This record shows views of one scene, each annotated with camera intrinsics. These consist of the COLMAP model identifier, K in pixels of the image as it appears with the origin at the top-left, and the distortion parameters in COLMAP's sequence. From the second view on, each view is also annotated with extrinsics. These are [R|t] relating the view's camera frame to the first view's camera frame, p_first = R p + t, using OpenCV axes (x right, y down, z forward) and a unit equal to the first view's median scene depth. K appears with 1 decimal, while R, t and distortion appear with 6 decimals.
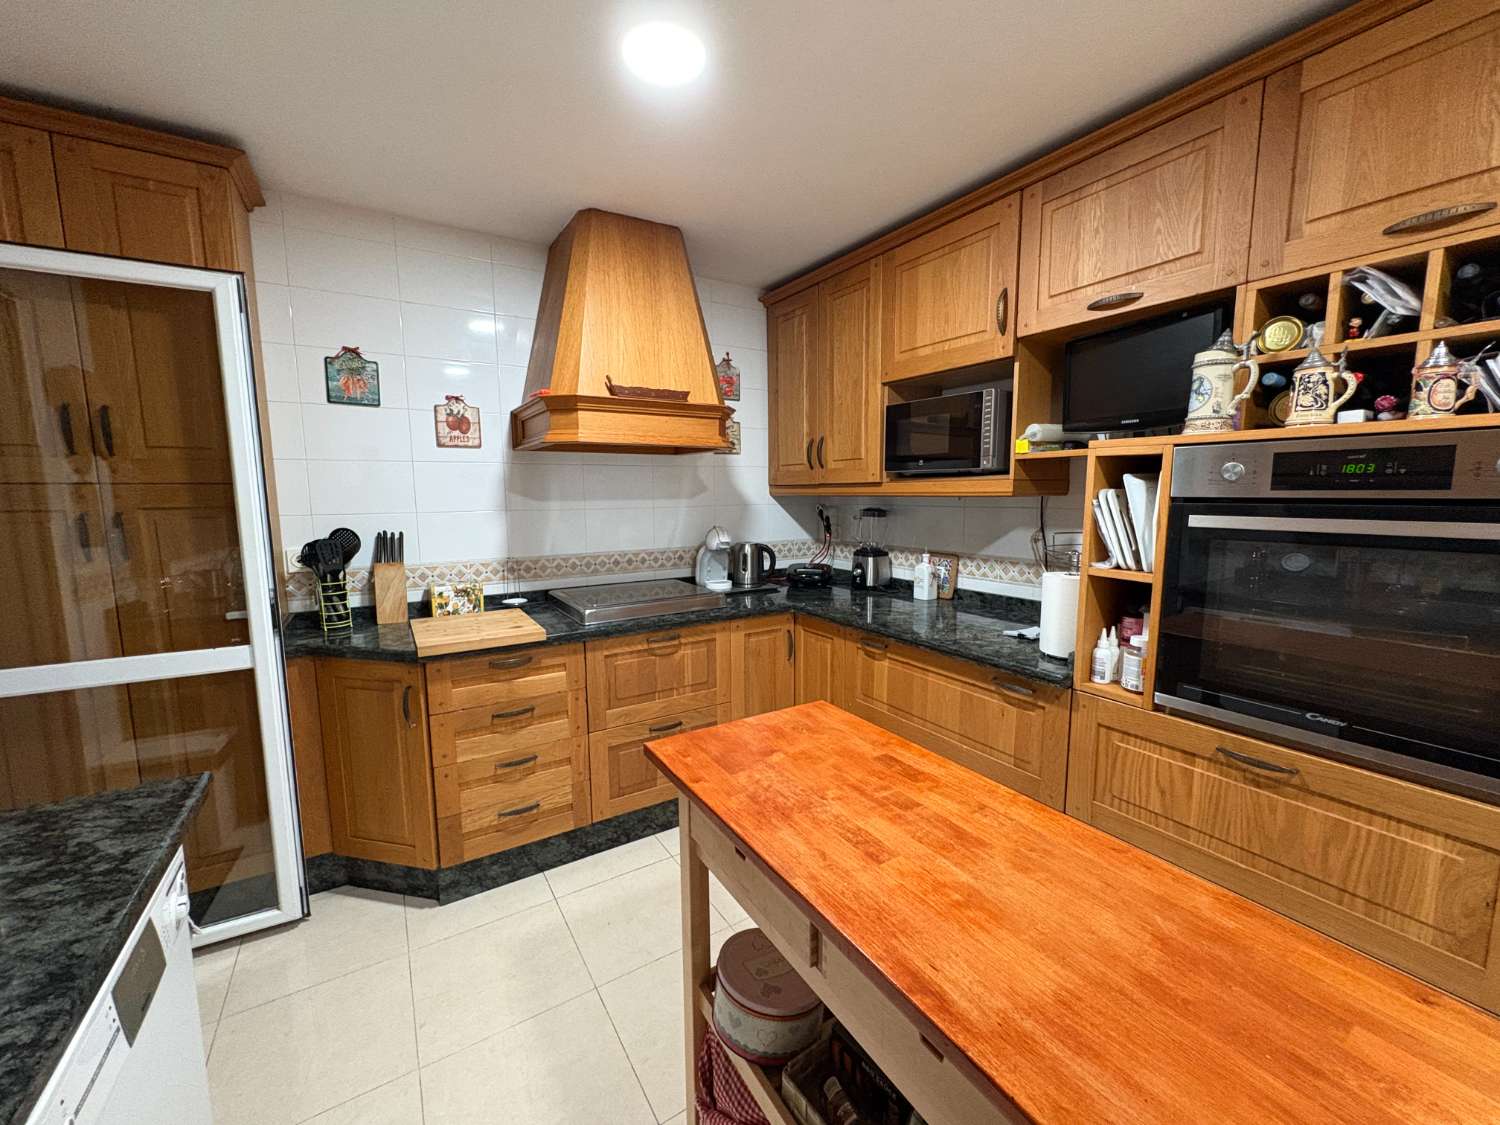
lens RADIAL K [[599.0, 0, 750.0], [0, 599.0, 562.5], [0, 0, 1]] dist [-0.001344, 0.000400]
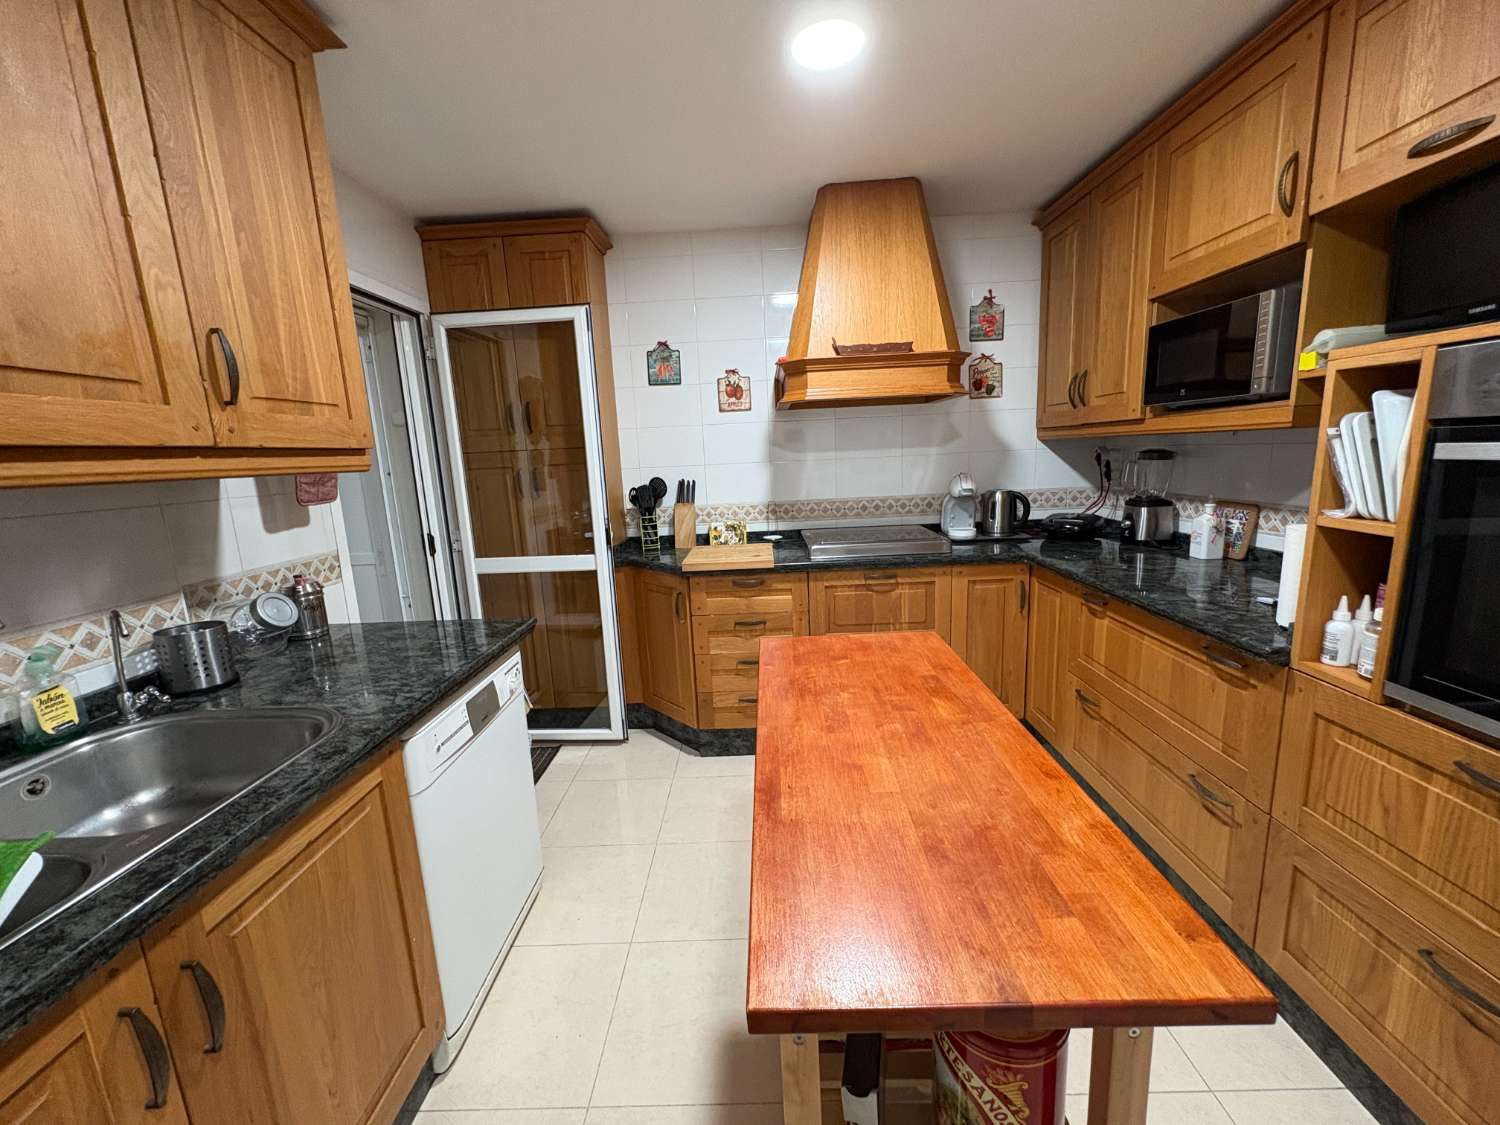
lens RADIAL K [[599.0, 0, 750.0], [0, 599.0, 562.5], [0, 0, 1]] dist [-0.001344, 0.000400]
pose [[0.837059, 0.067889, -0.542885, 0.269018], [-0.025216, 0.996004, 0.085673, 0.014799], [0.546532, -0.058023, 0.835426, -0.046008]]
